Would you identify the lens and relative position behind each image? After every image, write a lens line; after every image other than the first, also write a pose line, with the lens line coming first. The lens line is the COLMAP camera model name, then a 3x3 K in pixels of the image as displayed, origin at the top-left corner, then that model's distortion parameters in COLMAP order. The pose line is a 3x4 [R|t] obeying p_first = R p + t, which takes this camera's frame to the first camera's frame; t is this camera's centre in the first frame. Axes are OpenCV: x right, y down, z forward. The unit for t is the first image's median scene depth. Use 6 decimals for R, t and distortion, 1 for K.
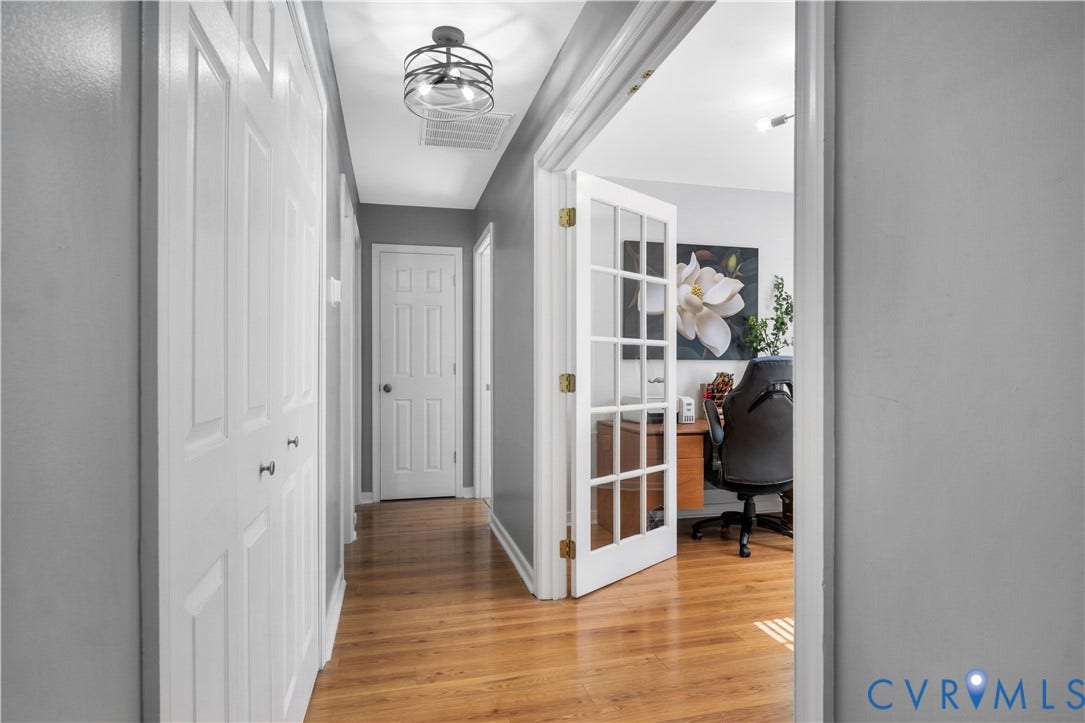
lens RADIAL K [[598.4, 0, 537.7], [0, 598.4, 364.2], [0, 0, 1]] dist [0.005561, -0.000513]
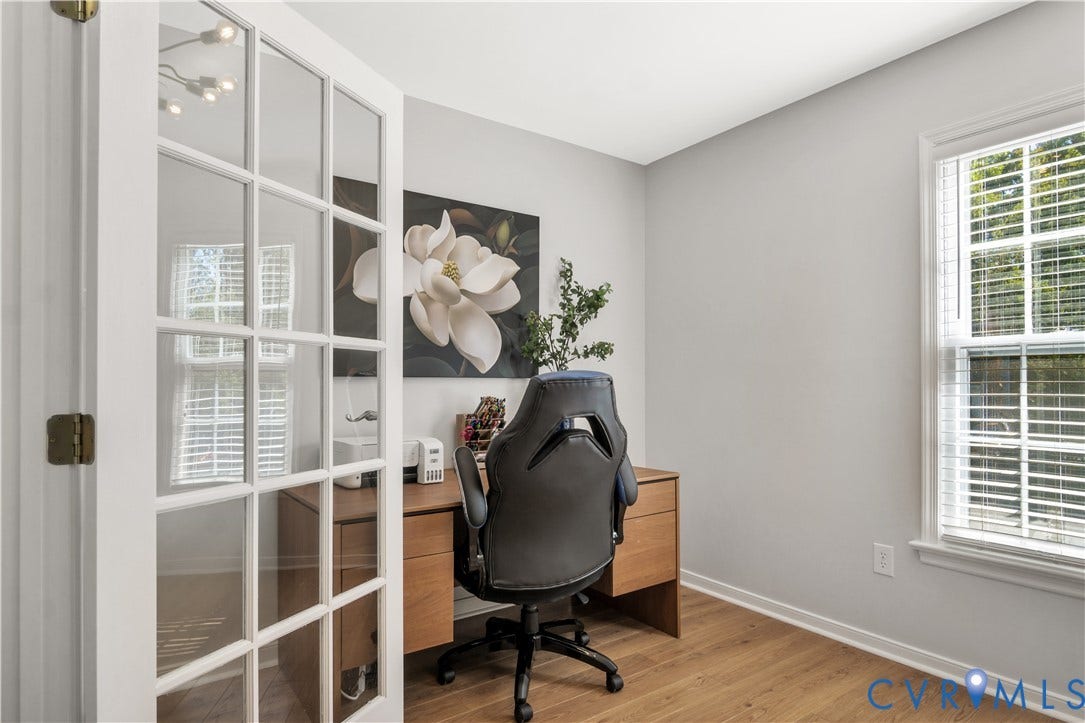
lens RADIAL K [[598.4, 0, 515.7], [0, 598.4, 381.2], [0, 0, 1]] dist [0.005561, -0.000513]
pose [[0.946585, -0.000620, 0.322453, 0.126237], [0.001596, 0.999995, -0.002760, -0.001332], [-0.322450, 0.003127, 0.946581, 0.374355]]
